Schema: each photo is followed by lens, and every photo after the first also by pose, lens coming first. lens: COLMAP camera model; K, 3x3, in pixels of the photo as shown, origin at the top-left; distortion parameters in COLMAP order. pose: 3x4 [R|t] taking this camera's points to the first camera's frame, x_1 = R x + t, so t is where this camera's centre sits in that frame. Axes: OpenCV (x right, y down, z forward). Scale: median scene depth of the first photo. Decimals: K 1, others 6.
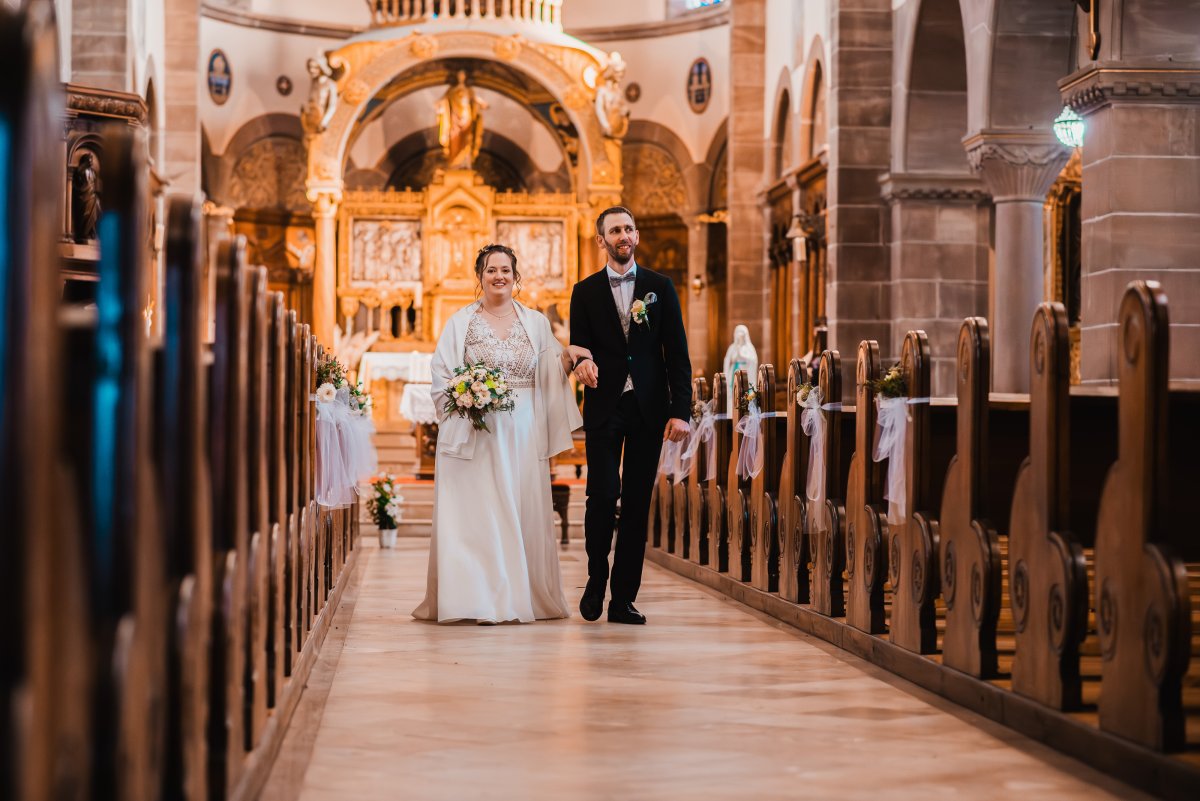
lens RADIAL K [[3000.6, 0, 600.0], [0, 3000.6, 400.5], [0, 0, 1]] dist [0.013832, -0.037983]
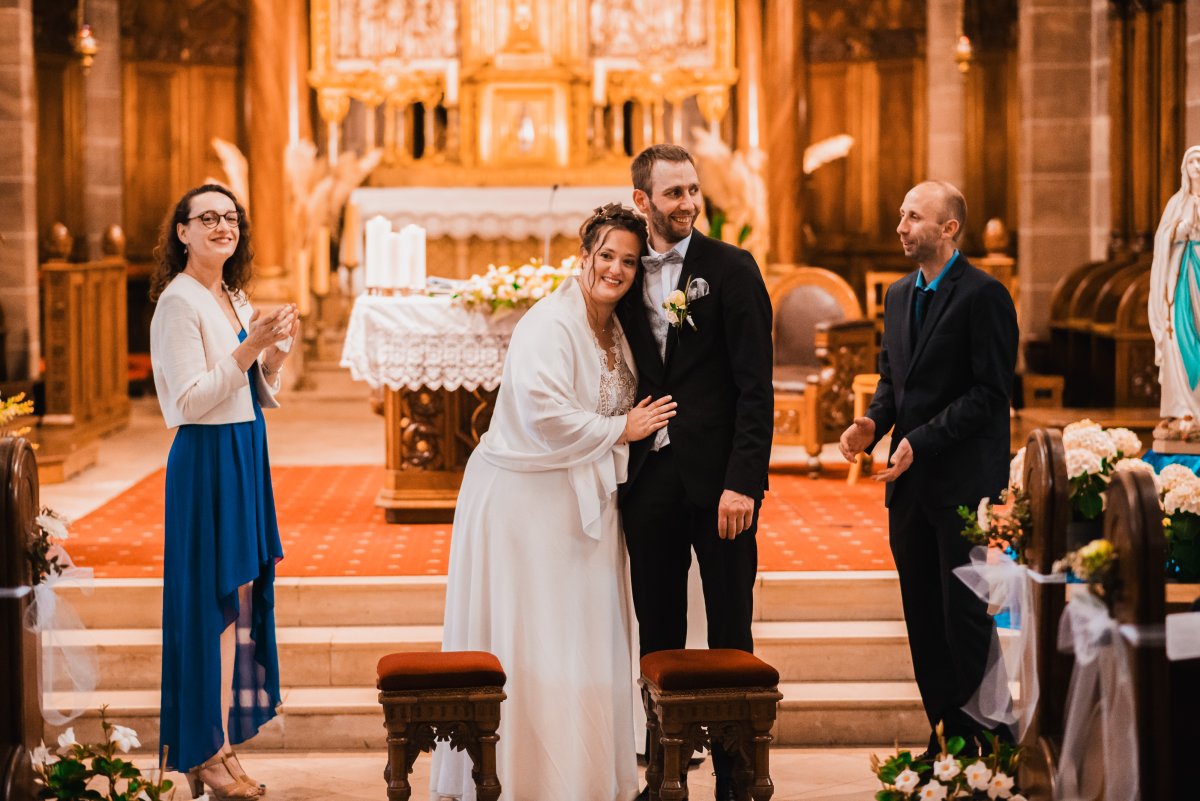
lens RADIAL K [[2907.7, 0, 600.0], [0, 2907.7, 400.5], [0, 0, 1]] dist [0.036540, 0.197917]
pose [[0.999020, -0.012764, -0.042385, -0.010469], [0.015843, 0.997198, 0.073111, -0.015093], [0.041333, -0.073710, 0.996423, 0.452597]]
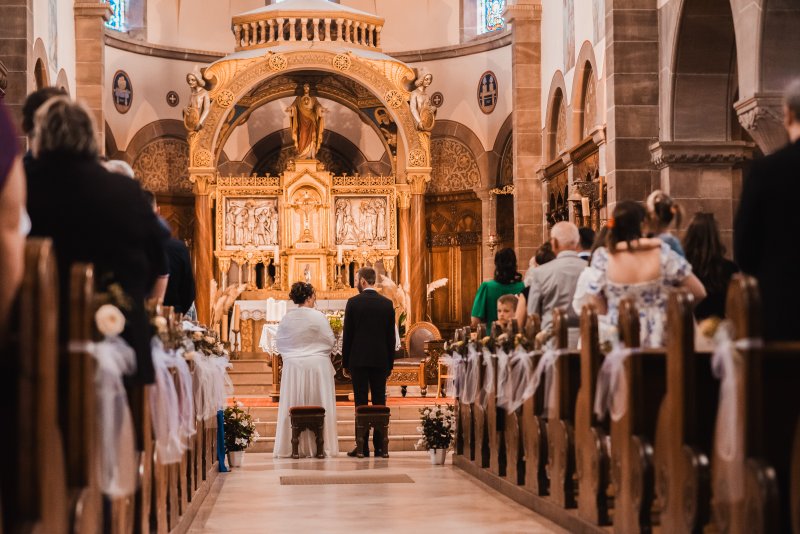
lens RADIAL K [[1938.5, 0, 400.0], [0, 1938.5, 267.0], [0, 0, 1]] dist [0.036540, 0.197917]
pose [[0.999837, -0.017977, -0.001842, -0.005315], [0.017906, 0.999285, -0.033303, -0.000900], [0.002439, 0.033265, 0.999444, 0.157496]]
